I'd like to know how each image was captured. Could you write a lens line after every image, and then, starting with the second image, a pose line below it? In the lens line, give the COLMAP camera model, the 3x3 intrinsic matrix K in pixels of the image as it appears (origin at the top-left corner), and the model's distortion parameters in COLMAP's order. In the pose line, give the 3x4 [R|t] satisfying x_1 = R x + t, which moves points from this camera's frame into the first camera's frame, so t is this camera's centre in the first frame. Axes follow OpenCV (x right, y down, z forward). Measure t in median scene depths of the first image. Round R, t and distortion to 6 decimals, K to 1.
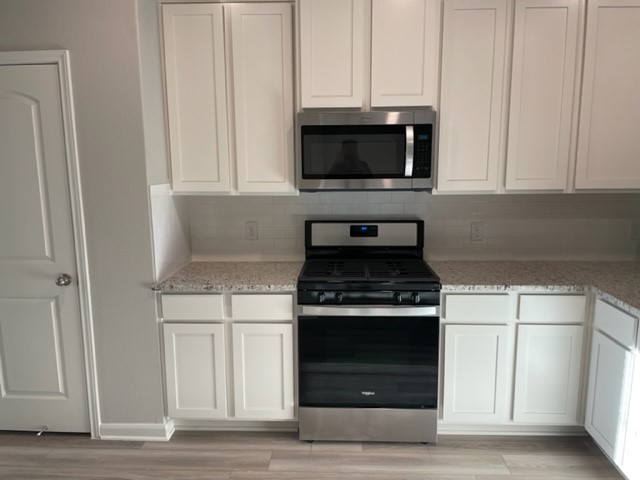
lens RADIAL K [[488.9, 0, 321.4], [0, 488.9, 239.8], [0, 0, 1]] dist [0.055297, -0.079485]
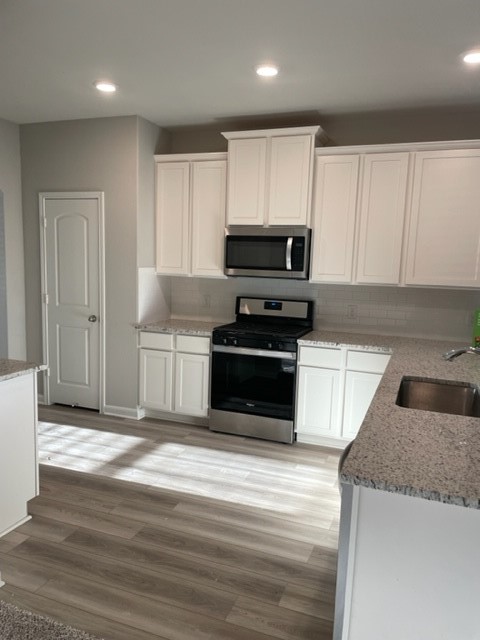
lens RADIAL K [[488.9, 0, 239.6], [0, 488.9, 322.7], [0, 0, 1]] dist [0.055297, -0.079485]
pose [[0.947374, 0.080261, -0.309905, 0.521266], [-0.090169, 0.995768, -0.017757, 0.078965], [0.307168, 0.044766, 0.950602, -0.509845]]
